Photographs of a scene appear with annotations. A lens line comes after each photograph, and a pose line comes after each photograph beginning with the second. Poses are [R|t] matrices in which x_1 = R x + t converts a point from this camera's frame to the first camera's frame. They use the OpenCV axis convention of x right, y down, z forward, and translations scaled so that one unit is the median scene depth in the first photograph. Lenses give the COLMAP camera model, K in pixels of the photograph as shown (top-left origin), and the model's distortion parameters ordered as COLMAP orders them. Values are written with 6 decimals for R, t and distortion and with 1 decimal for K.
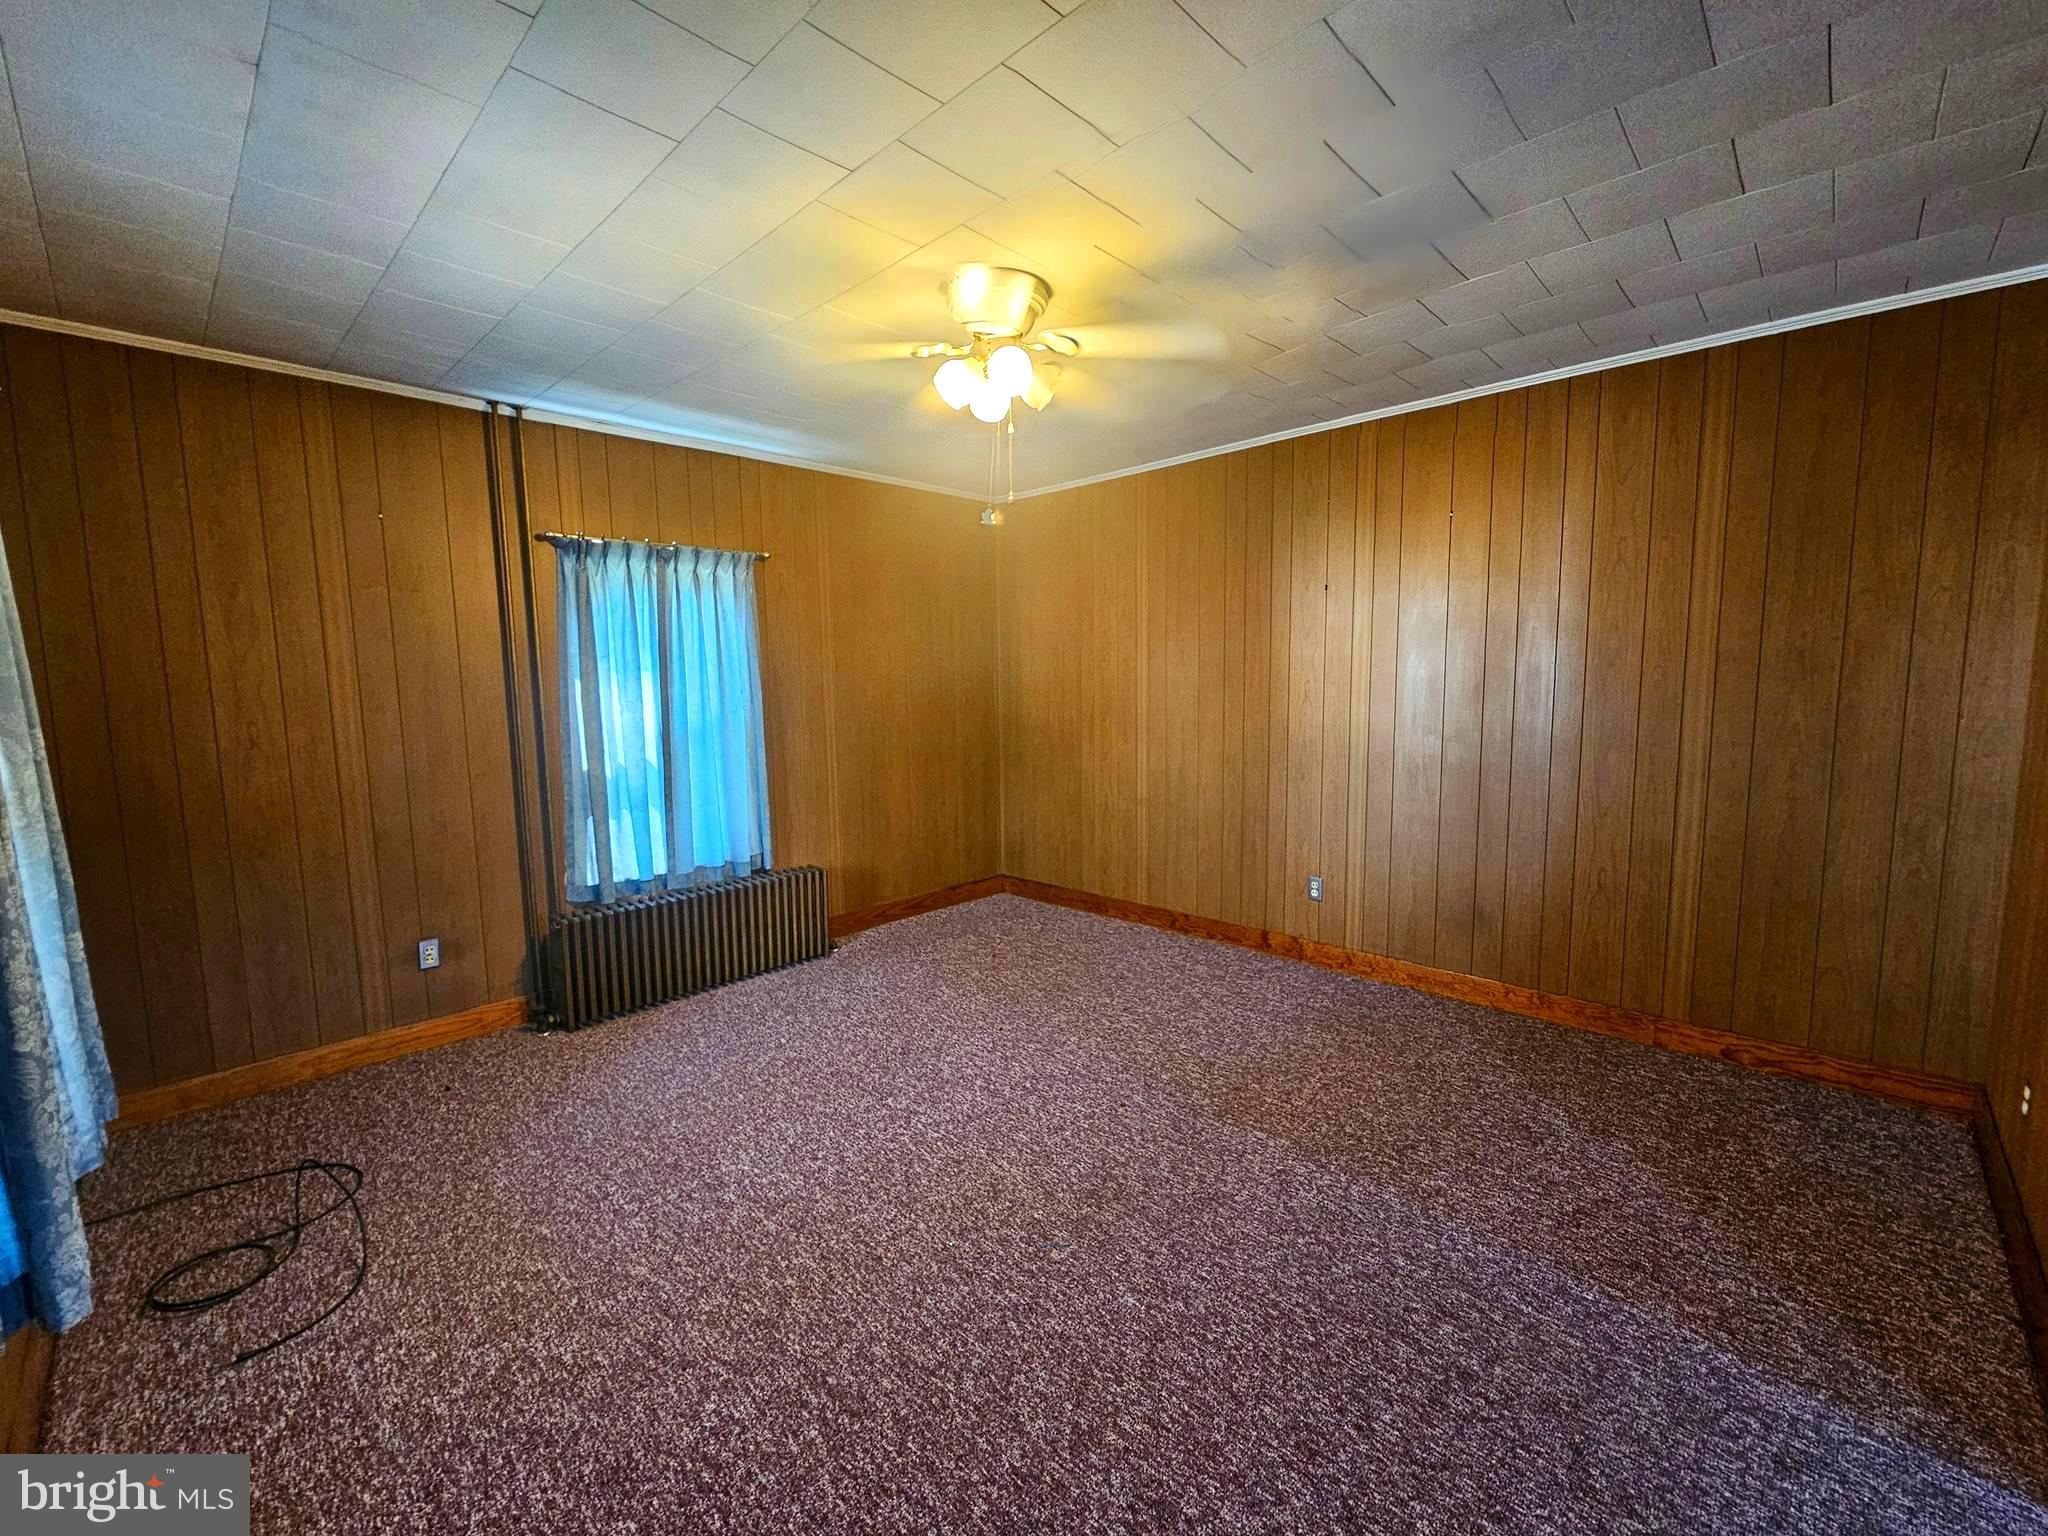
lens RADIAL K [[838.8, 0, 1041.8], [0, 838.8, 765.8], [0, 0, 1]] dist [-0.002115, 0.000699]
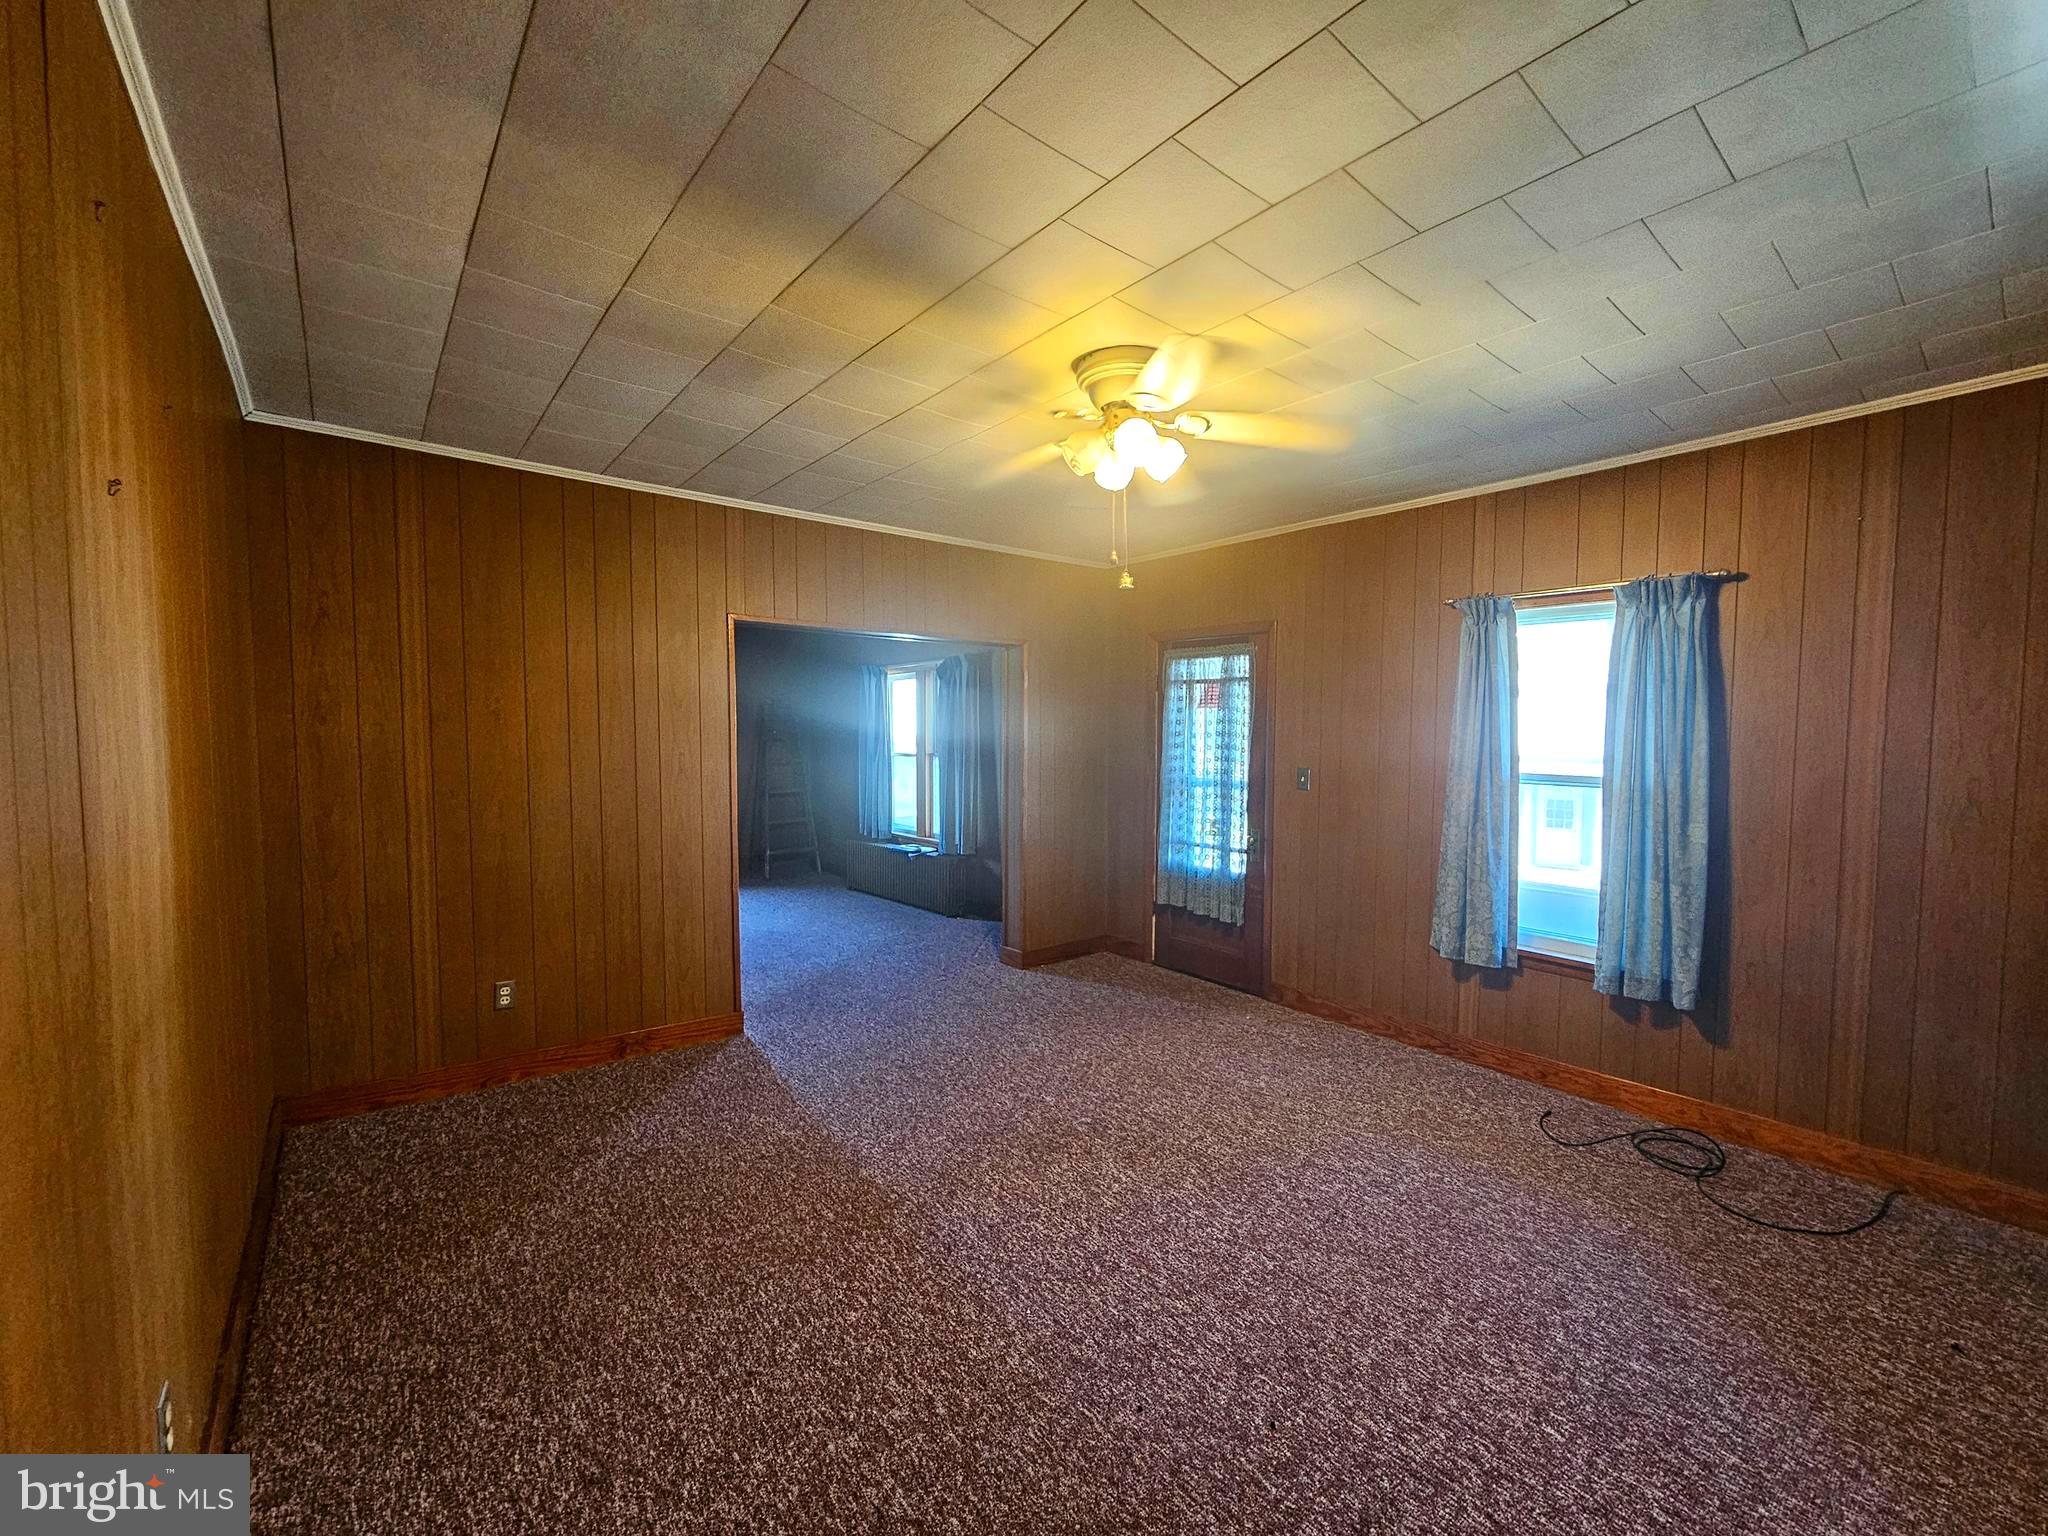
lens RADIAL K [[838.8, 0, 1041.8], [0, 838.8, 765.8], [0, 0, 1]] dist [-0.002115, 0.000699]
pose [[-0.992518, 0.000828, 0.122095, -0.081315], [0.020196, 0.987316, 0.157475, -0.272014], [-0.120416, 0.158763, -0.979946, 2.276625]]
